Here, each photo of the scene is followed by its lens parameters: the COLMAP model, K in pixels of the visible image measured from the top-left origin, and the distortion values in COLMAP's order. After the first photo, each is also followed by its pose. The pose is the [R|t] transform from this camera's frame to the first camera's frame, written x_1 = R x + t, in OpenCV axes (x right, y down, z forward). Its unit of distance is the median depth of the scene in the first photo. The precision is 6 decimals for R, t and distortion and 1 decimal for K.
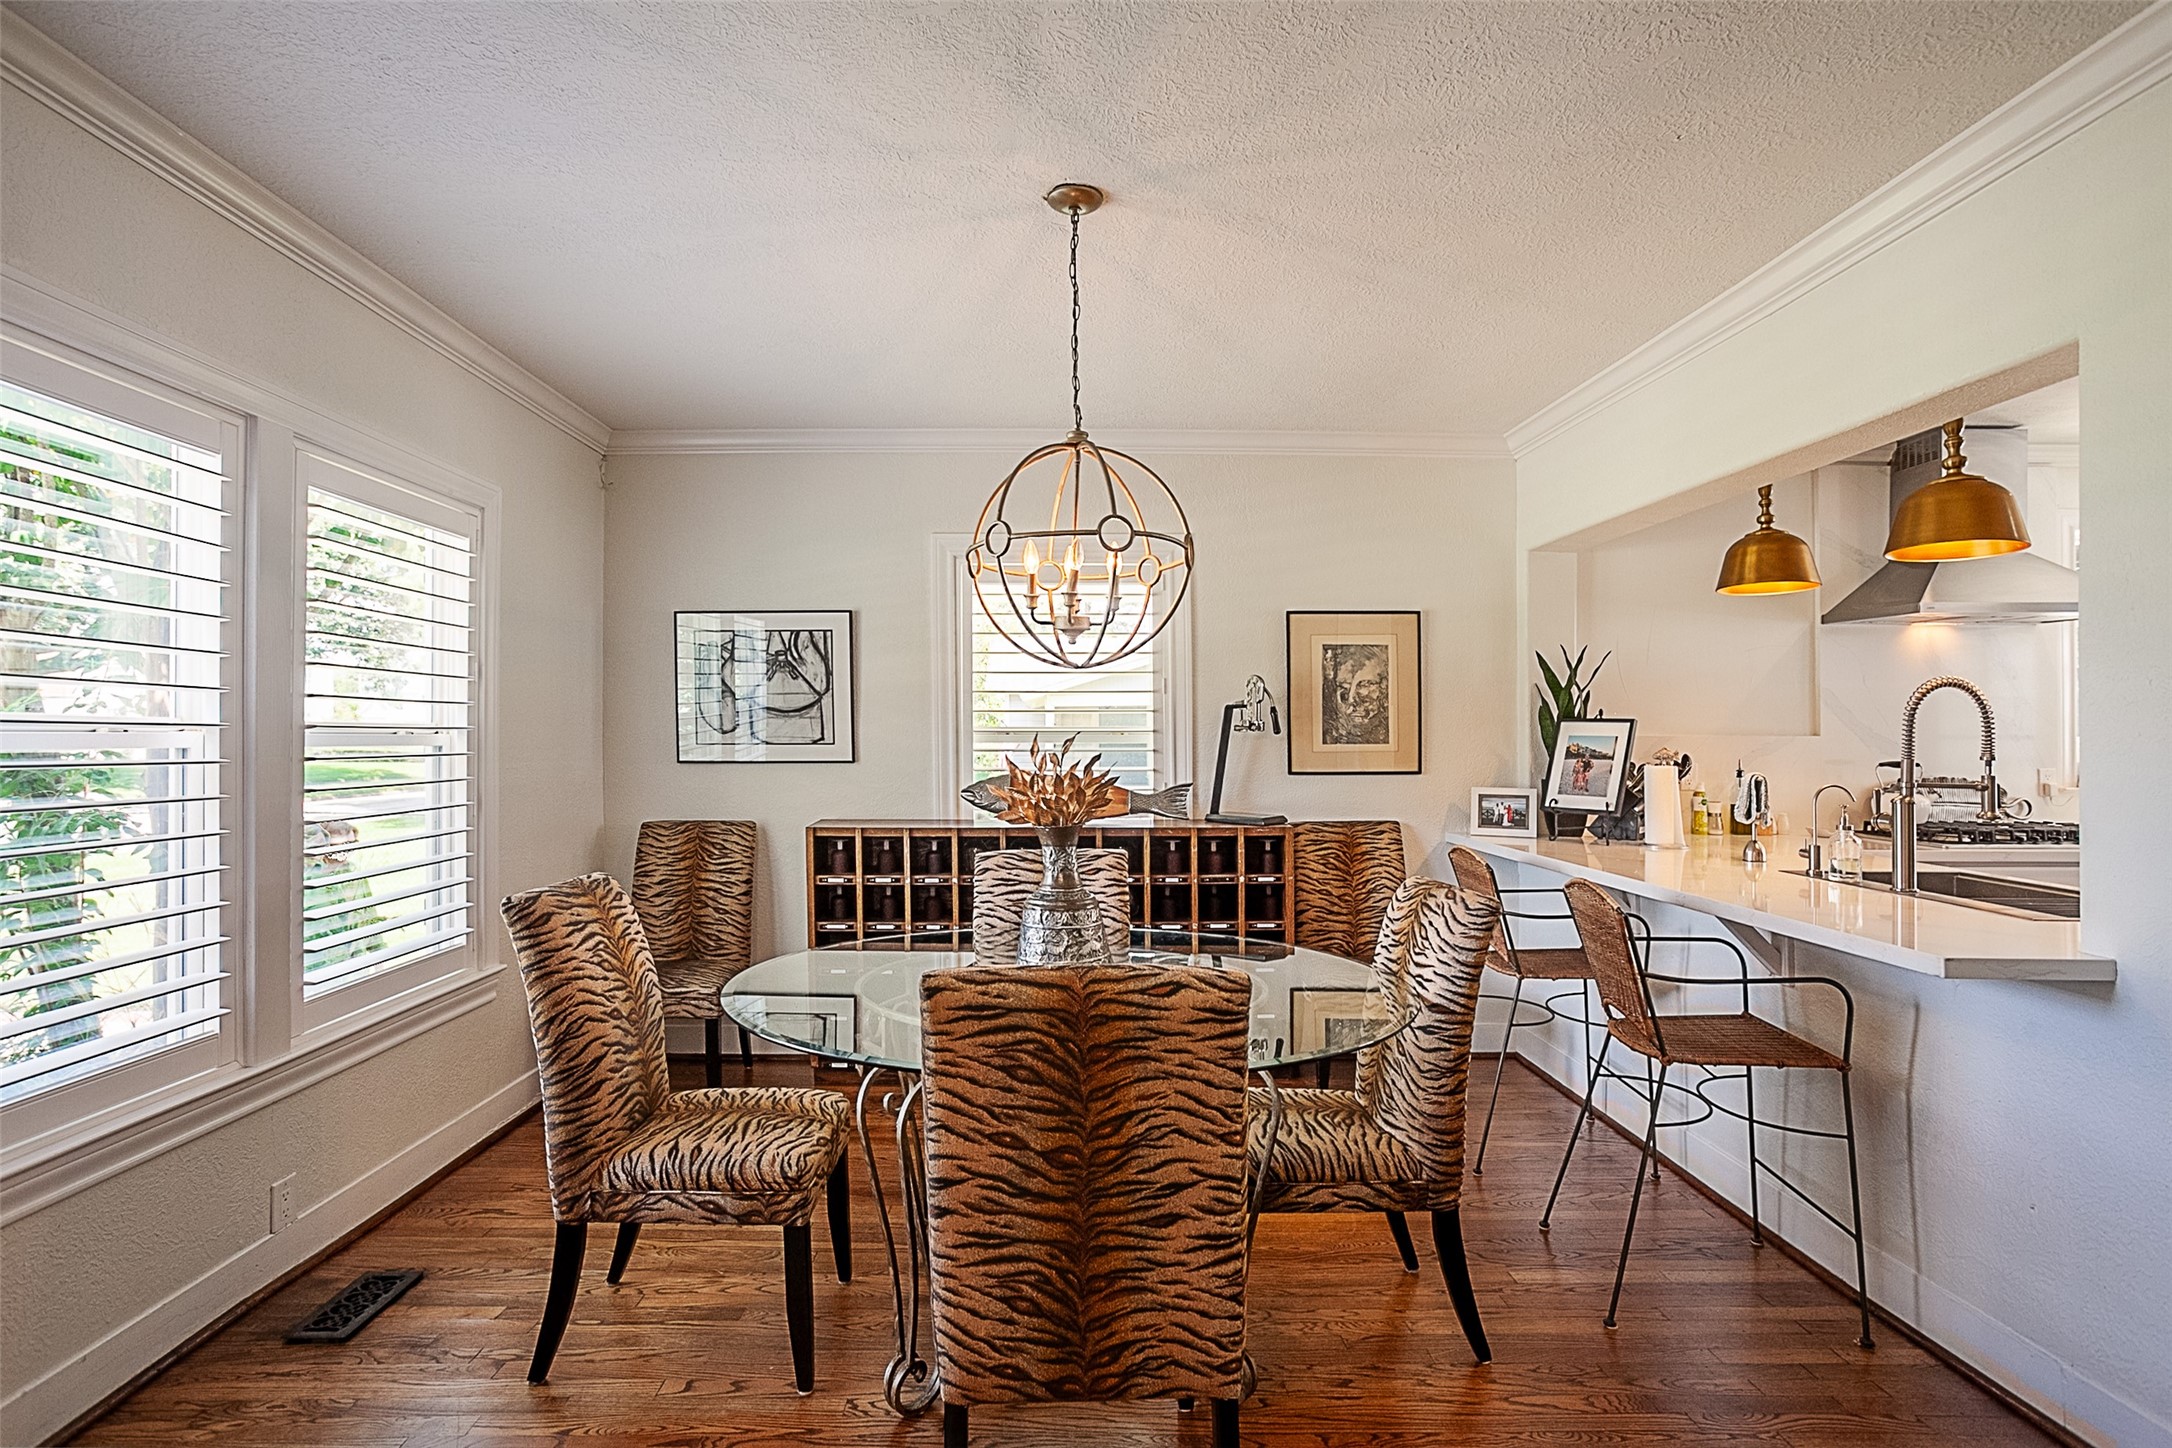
lens RADIAL K [[1061.2, 0, 1059.3], [0, 1061.2, 724.2], [0, 0, 1]] dist [-0.055760, 0.030806]
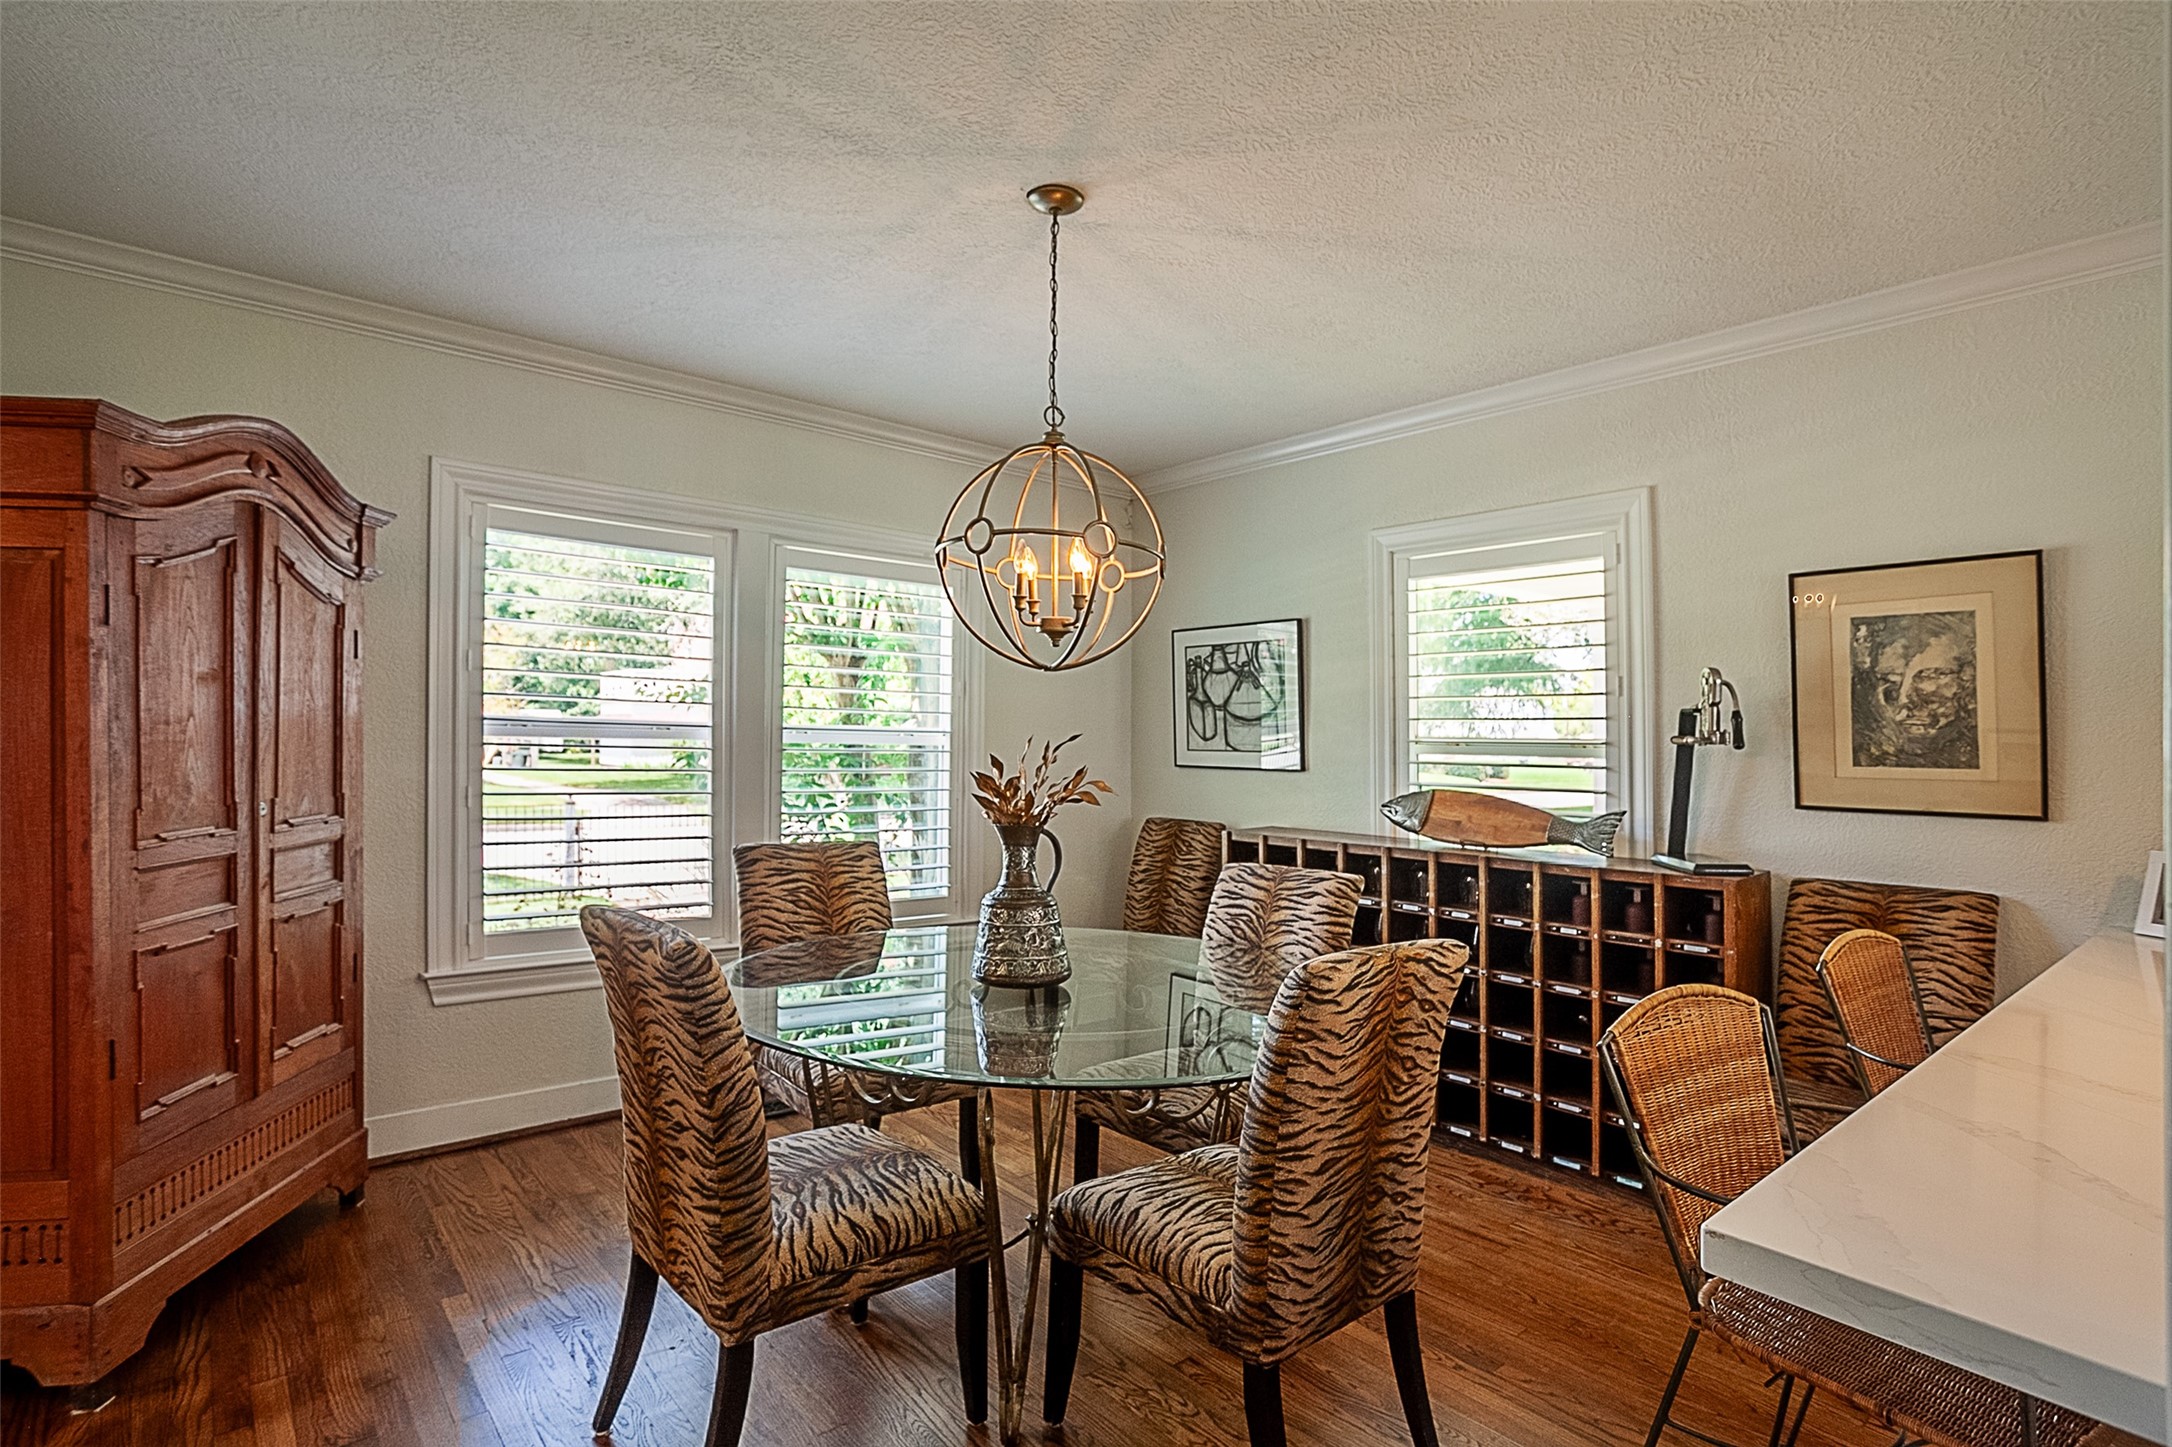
lens RADIAL K [[1061.2, 0, 1059.3], [0, 1061.2, 723.7], [0, 0, 1]] dist [-0.055760, 0.030806]
pose [[0.649096, 0.000885, -0.760706, 0.425207], [-0.013616, 0.999853, -0.010456, 0.005656], [0.760584, 0.017145, 0.649013, 0.189636]]
